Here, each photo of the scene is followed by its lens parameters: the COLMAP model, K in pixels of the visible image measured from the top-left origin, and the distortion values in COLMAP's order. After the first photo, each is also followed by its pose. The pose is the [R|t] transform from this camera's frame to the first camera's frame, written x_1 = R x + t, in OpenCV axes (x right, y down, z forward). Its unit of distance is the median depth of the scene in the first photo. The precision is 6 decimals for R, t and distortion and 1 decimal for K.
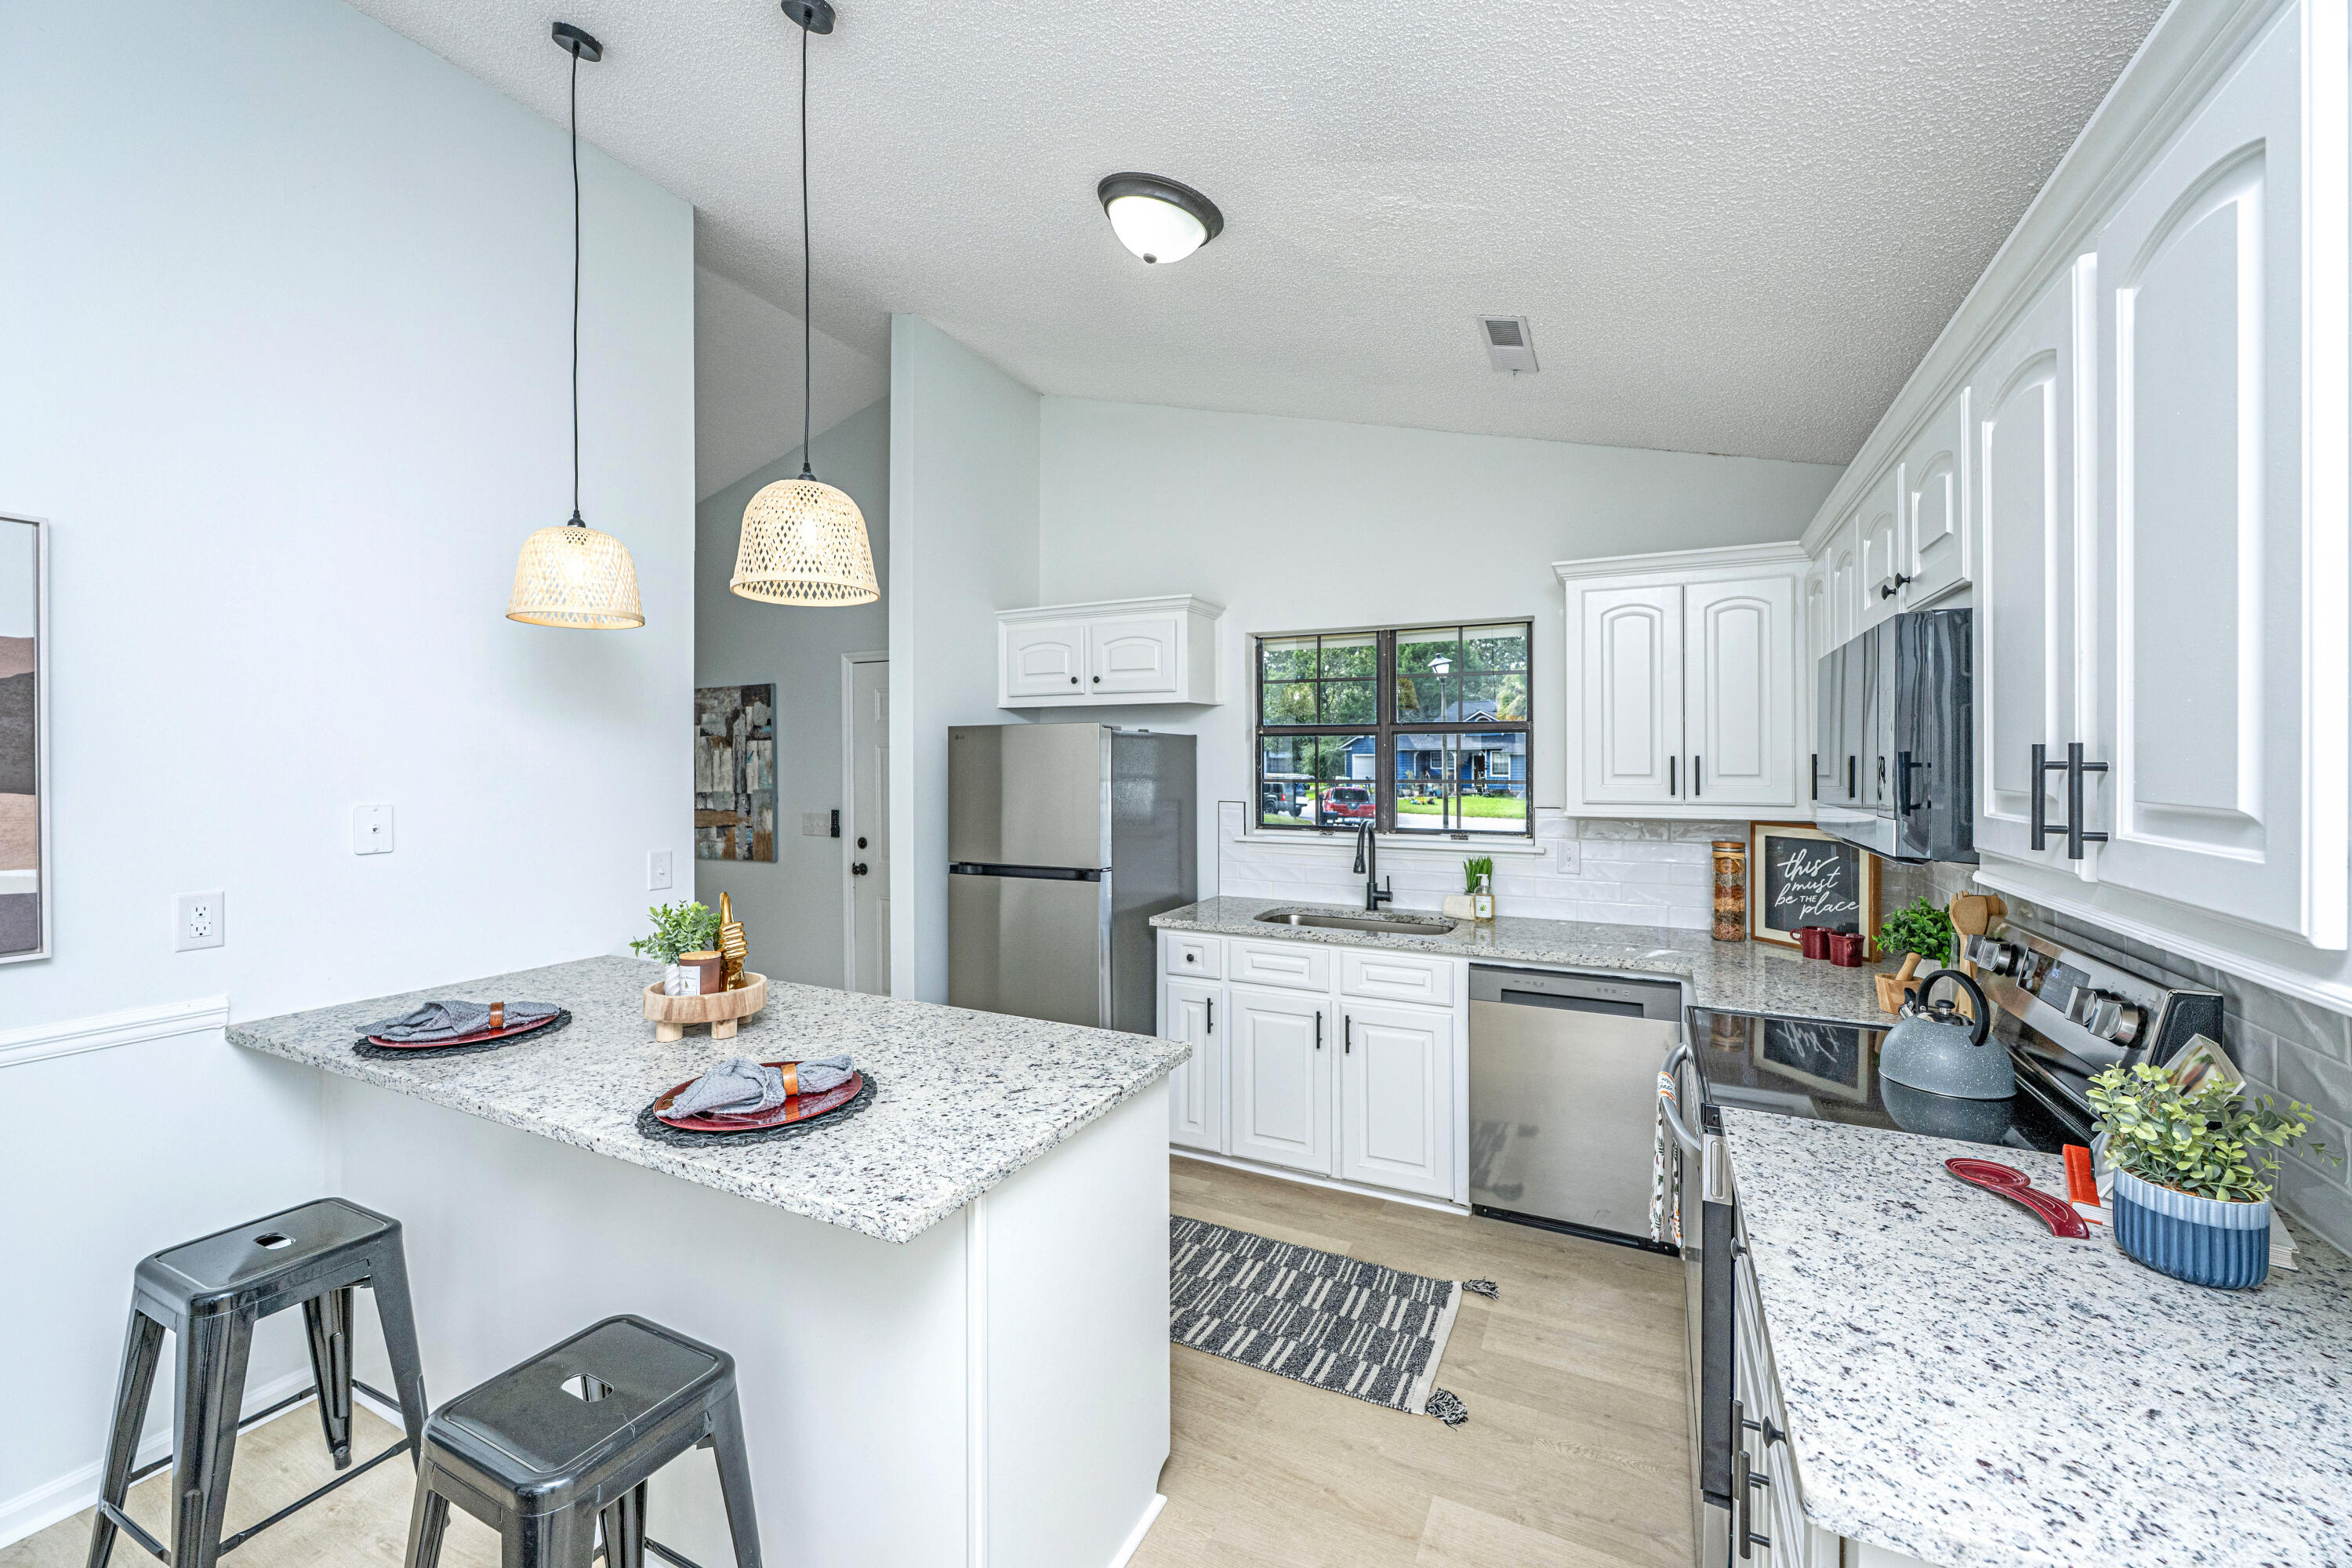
lens RADIAL K [[950.7, 0, 1176.6], [0, 950.7, 763.6], [0, 0, 1]] dist [0.000684, 0.000036]
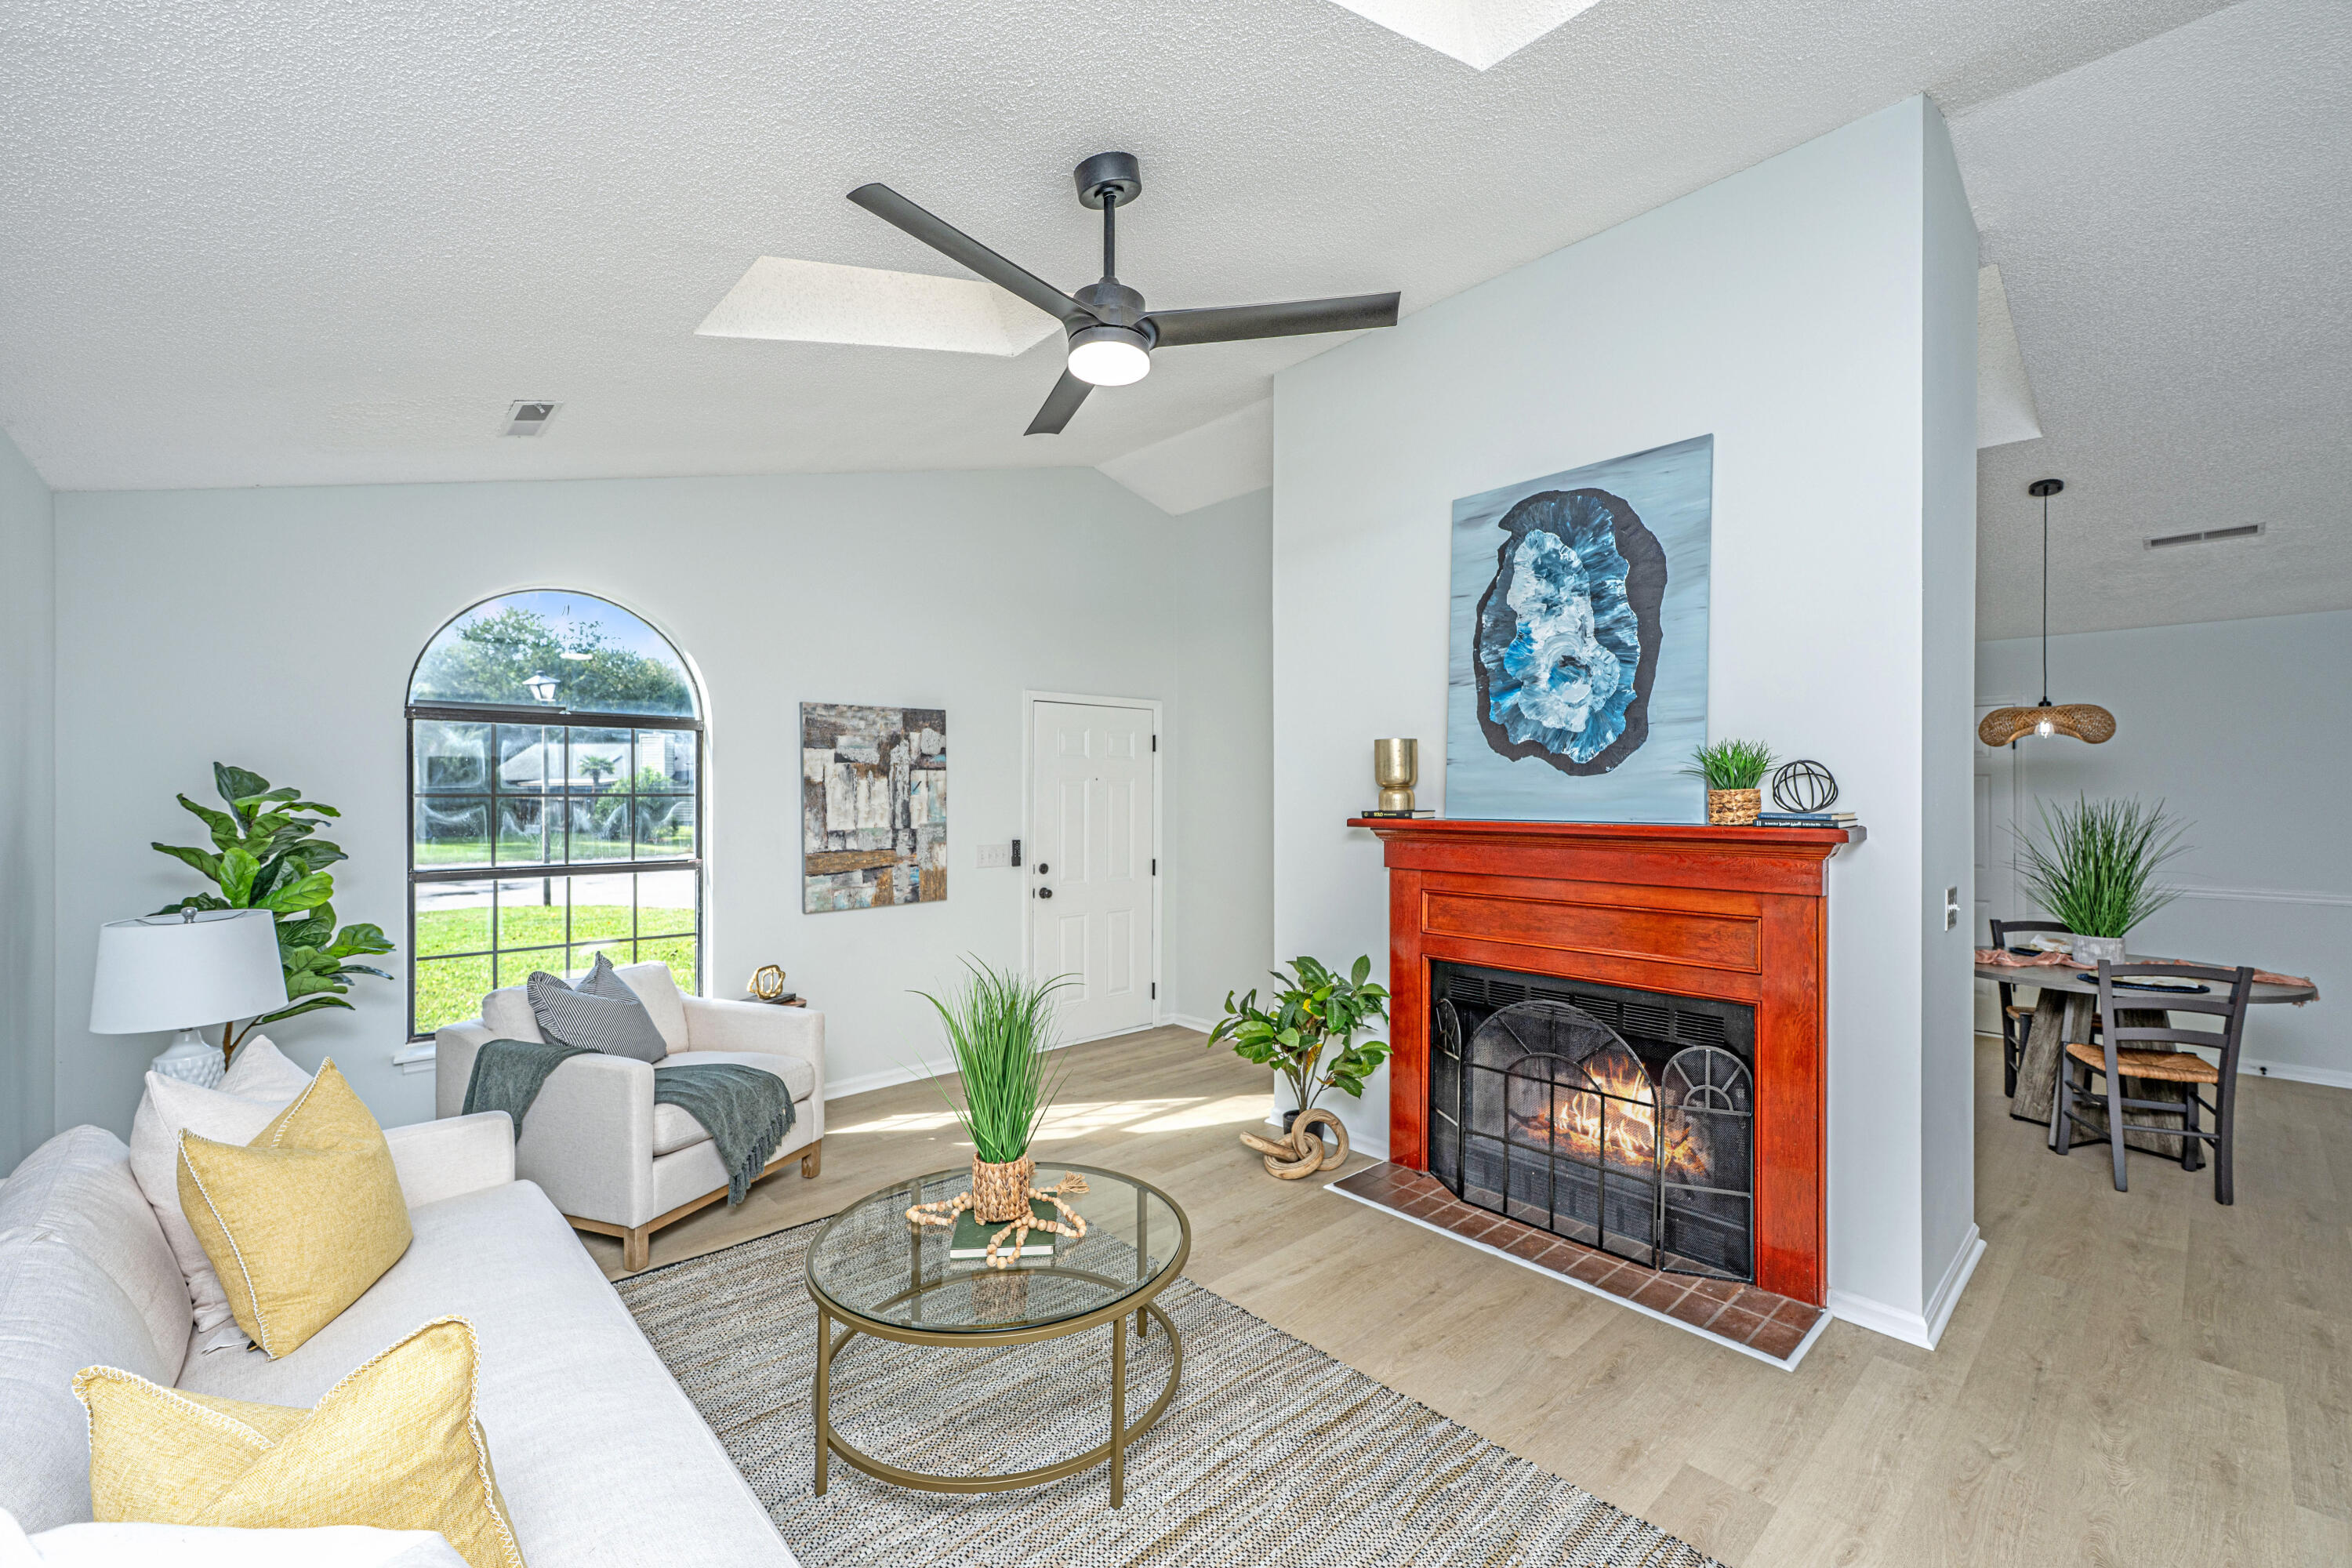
lens RADIAL K [[950.7, 0, 1192.4], [0, 950.7, 786.2], [0, 0, 1]] dist [0.000684, 0.000036]
pose [[0.352896, 0.008095, 0.935628, -2.034144], [0.004587, 0.999936, -0.010381, 0.002845], [-0.935651, 0.007955, 0.352836, 0.724523]]
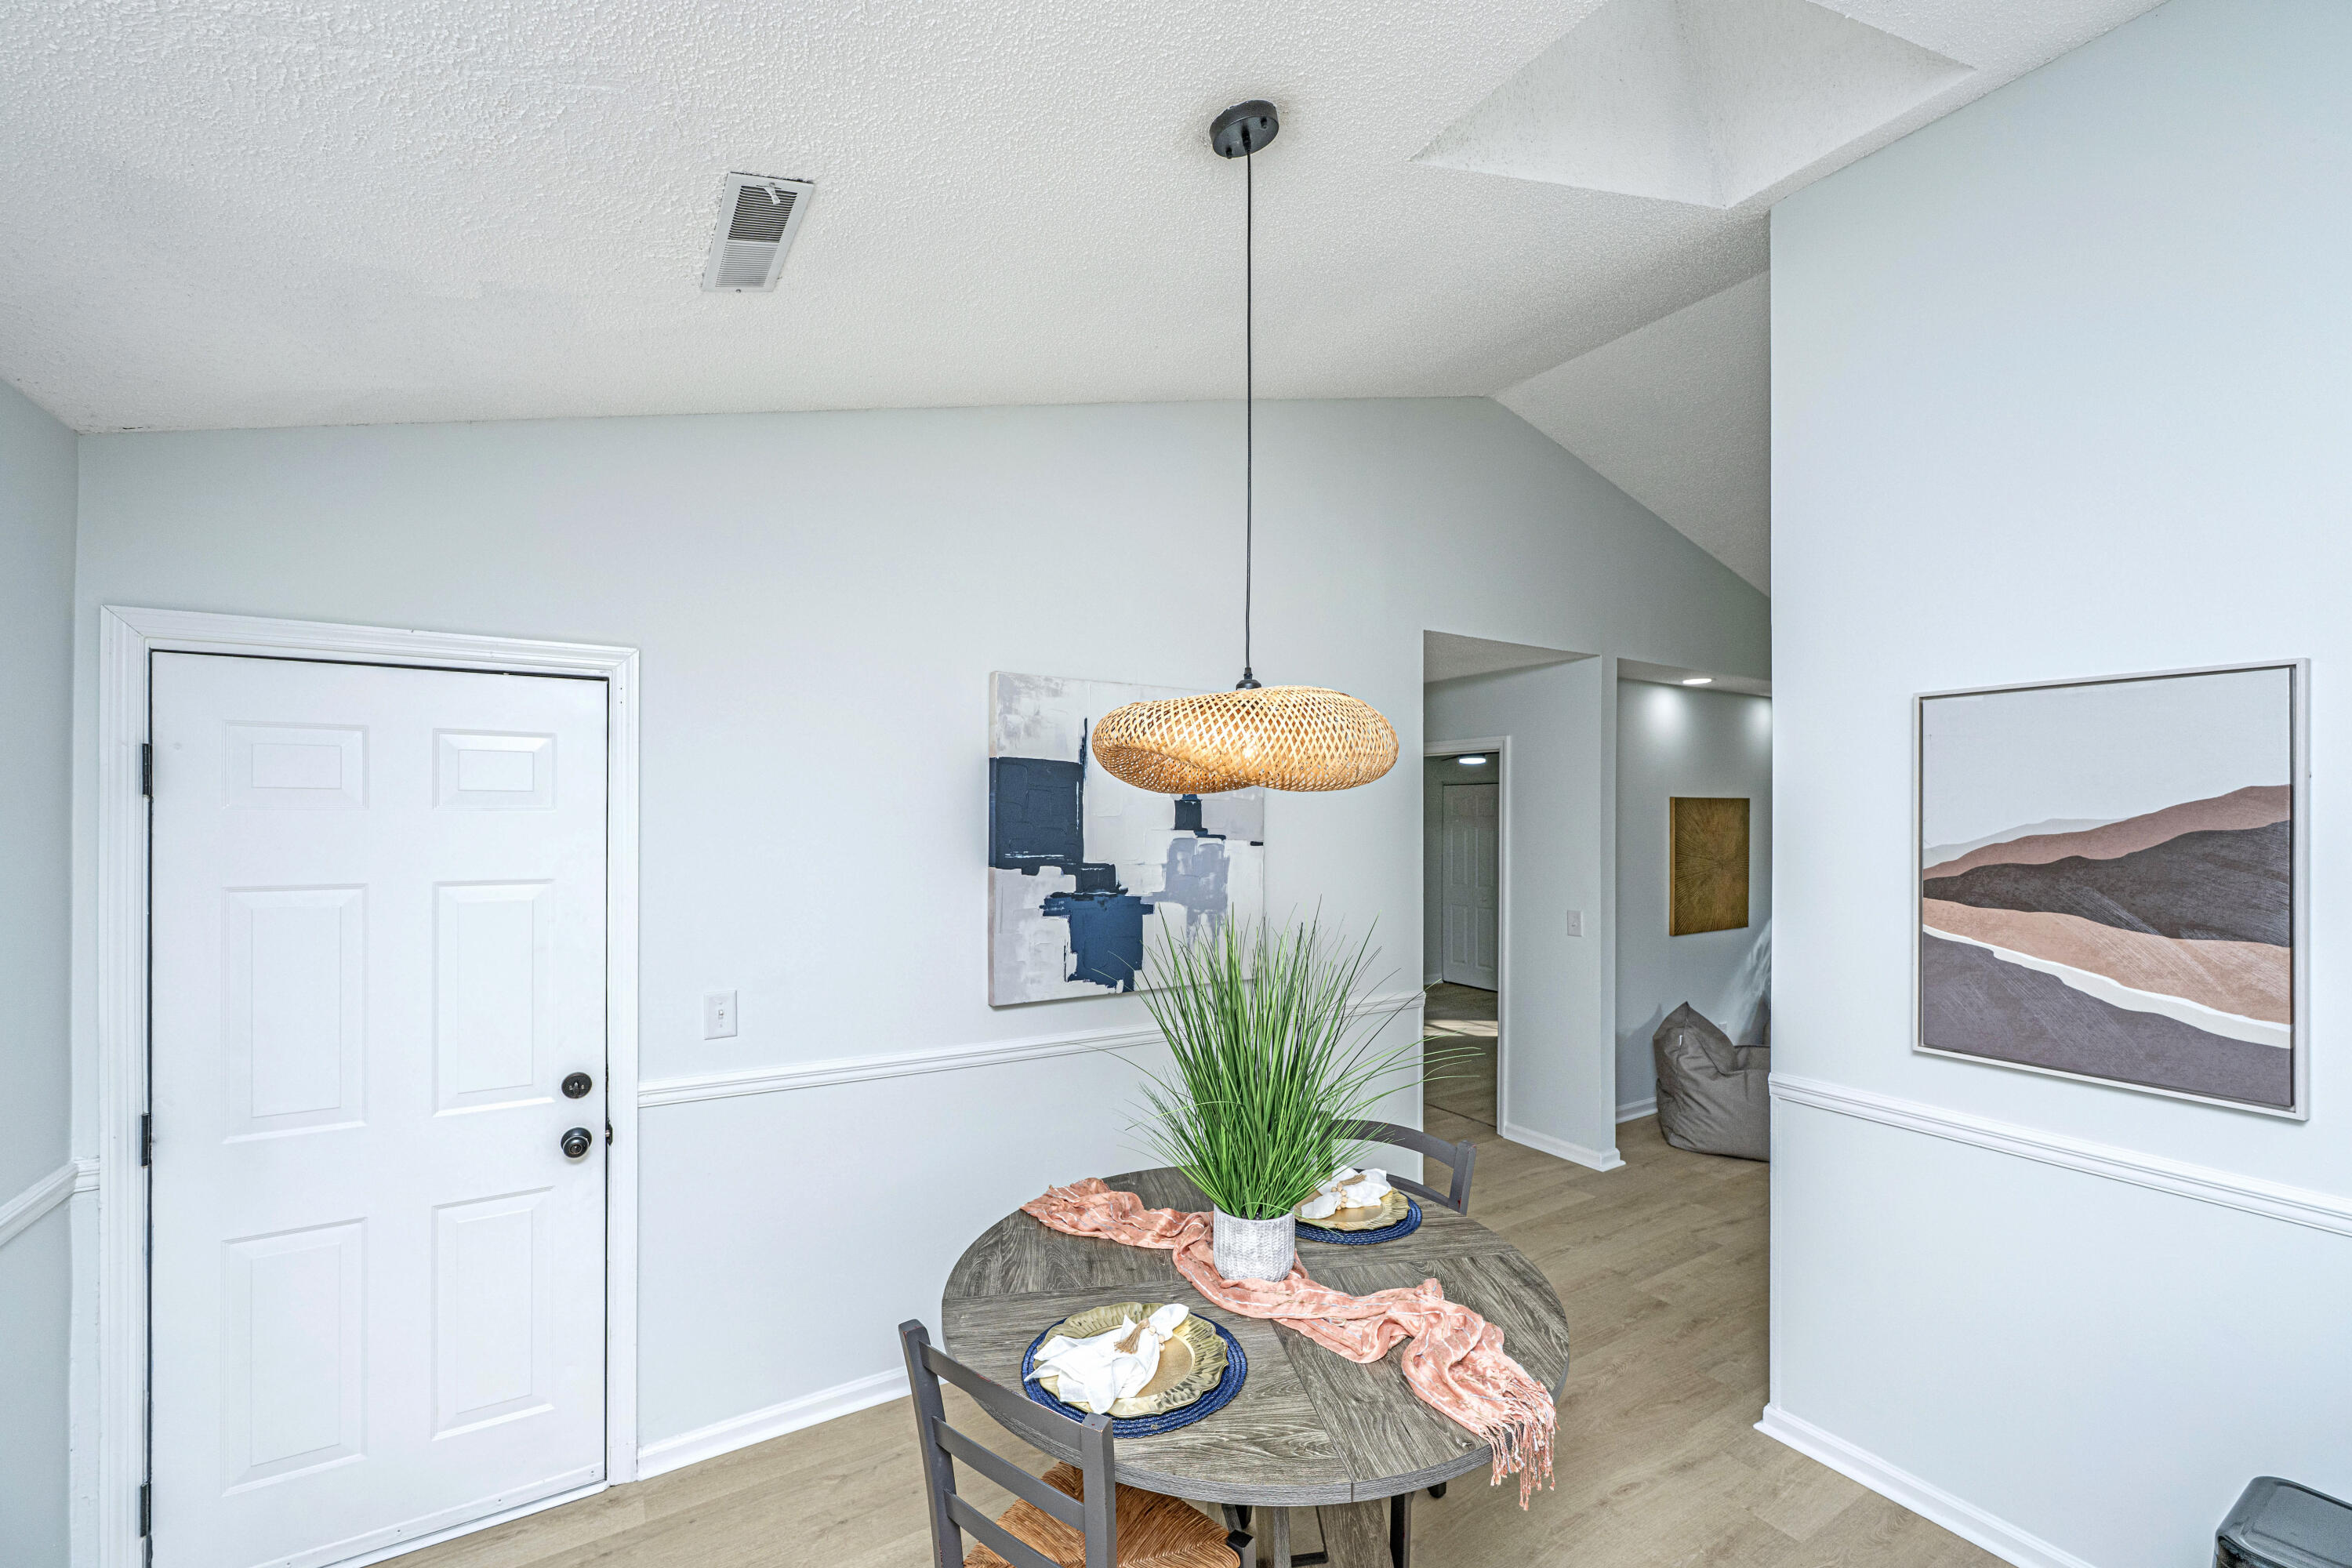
lens RADIAL K [[950.7, 0, 1179.9], [0, 950.7, 823.9], [0, 0, 1]] dist [0.000684, 0.000036]
pose [[-0.524285, 0.006233, -0.851520, 0.121678], [-0.006488, 0.999915, 0.011314, -0.054984], [0.851518, 0.011456, -0.524200, 0.321322]]
